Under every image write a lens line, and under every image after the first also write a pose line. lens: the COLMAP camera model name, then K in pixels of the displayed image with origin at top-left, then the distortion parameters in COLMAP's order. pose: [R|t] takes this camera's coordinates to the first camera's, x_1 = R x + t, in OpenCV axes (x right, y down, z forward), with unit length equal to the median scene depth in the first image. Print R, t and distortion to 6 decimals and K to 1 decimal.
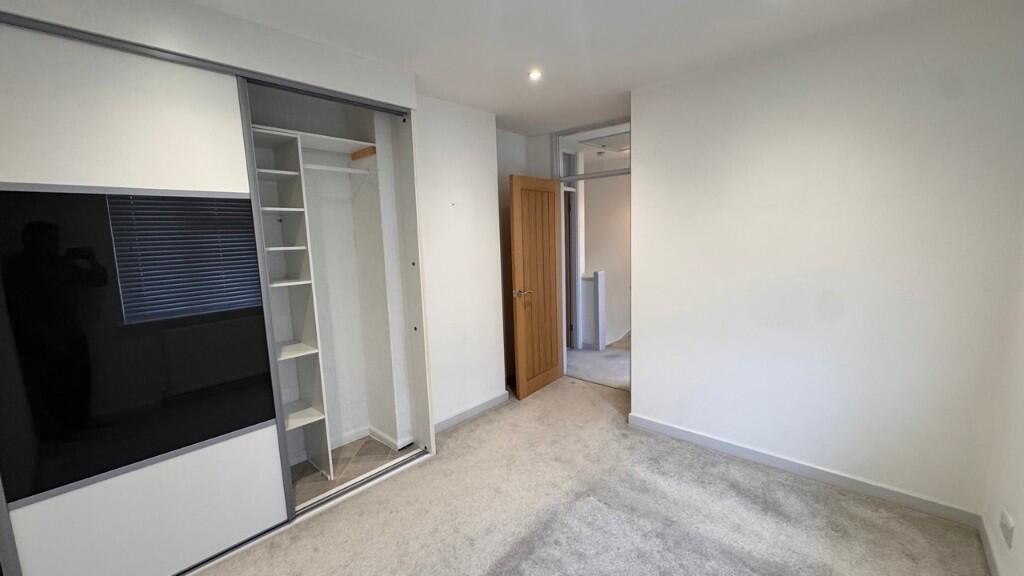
lens RADIAL K [[409.3, 0, 507.4], [0, 409.3, 287.3], [0, 0, 1]] dist [0.001514, 0.000367]
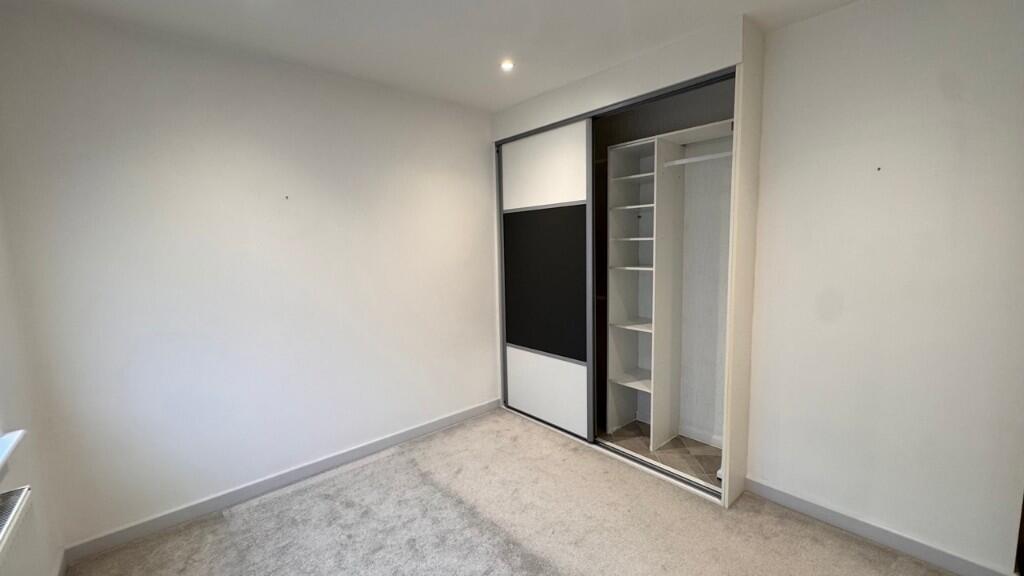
lens RADIAL K [[409.3, 0, 507.0], [0, 409.3, 289.5], [0, 0, 1]] dist [0.001514, 0.000367]
pose [[-0.101681, 0.148259, -0.983707, 0.695448], [-0.097202, 0.982620, 0.158143, -0.101521], [0.990057, 0.111698, -0.085502, 0.733987]]
